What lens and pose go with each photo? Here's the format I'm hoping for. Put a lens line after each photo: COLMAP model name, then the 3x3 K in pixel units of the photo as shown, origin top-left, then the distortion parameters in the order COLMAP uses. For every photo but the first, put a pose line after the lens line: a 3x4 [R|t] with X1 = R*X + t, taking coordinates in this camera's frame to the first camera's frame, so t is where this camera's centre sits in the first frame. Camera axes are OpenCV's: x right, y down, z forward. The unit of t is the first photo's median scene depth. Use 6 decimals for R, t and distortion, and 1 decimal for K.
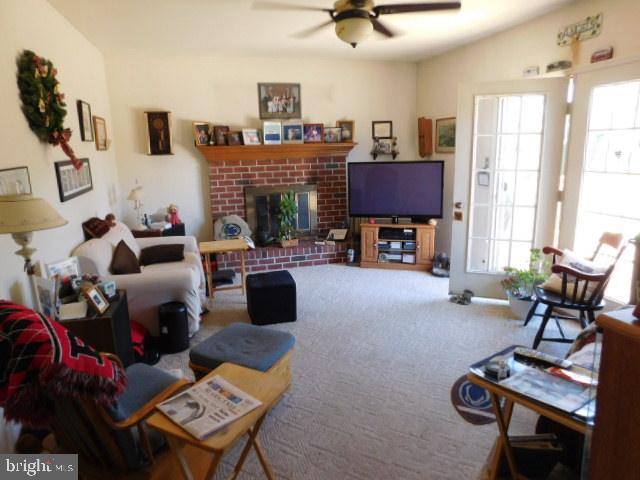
lens RADIAL K [[428.7, 0, 320.7], [0, 428.7, 240.7], [0, 0, 1]] dist [-0.051699, 0.006129]
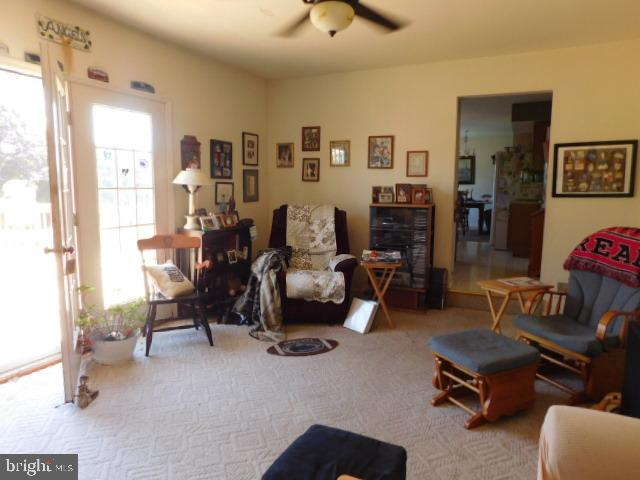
lens RADIAL K [[428.7, 0, 320.2], [0, 428.7, 237.1], [0, 0, 1]] dist [-0.051699, 0.006129]
pose [[-0.767362, -0.031862, 0.640422, -0.276760], [0.160651, 0.957357, 0.240124, -0.150982], [-0.620763, 0.287147, -0.729521, 1.024138]]
